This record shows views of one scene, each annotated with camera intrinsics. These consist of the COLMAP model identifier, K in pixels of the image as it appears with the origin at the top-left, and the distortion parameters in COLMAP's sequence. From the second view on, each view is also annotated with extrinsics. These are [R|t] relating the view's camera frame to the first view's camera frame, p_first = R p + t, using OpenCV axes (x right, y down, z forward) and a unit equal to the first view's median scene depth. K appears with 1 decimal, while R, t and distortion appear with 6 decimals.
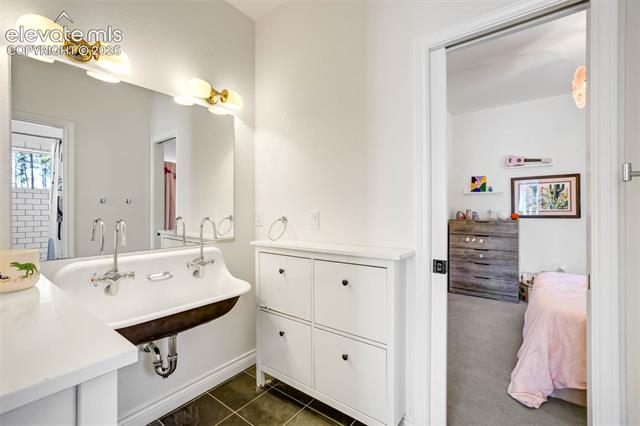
lens RADIAL K [[277.0, 0, 318.8], [0, 277.0, 212.9], [0, 0, 1]] dist [-0.030882, 0.012778]
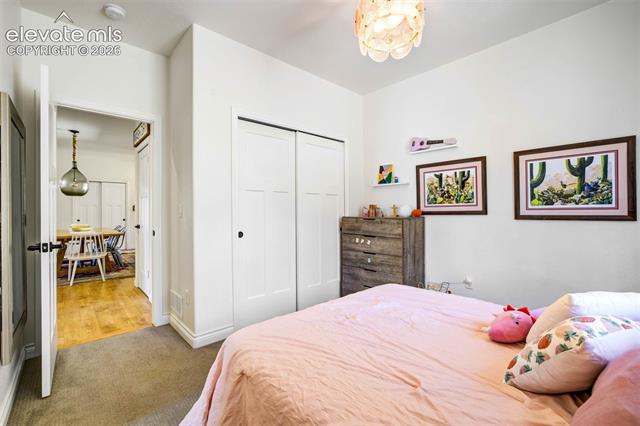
lens RADIAL K [[277.0, 0, 319.5], [0, 277.0, 210.6], [0, 0, 1]] dist [-0.030882, 0.012778]
pose [[0.985731, -0.001329, -0.168321, 0.586178], [0.000074, 0.999972, -0.007459, 0.013009], [0.168326, 0.007340, 0.985704, 0.154638]]
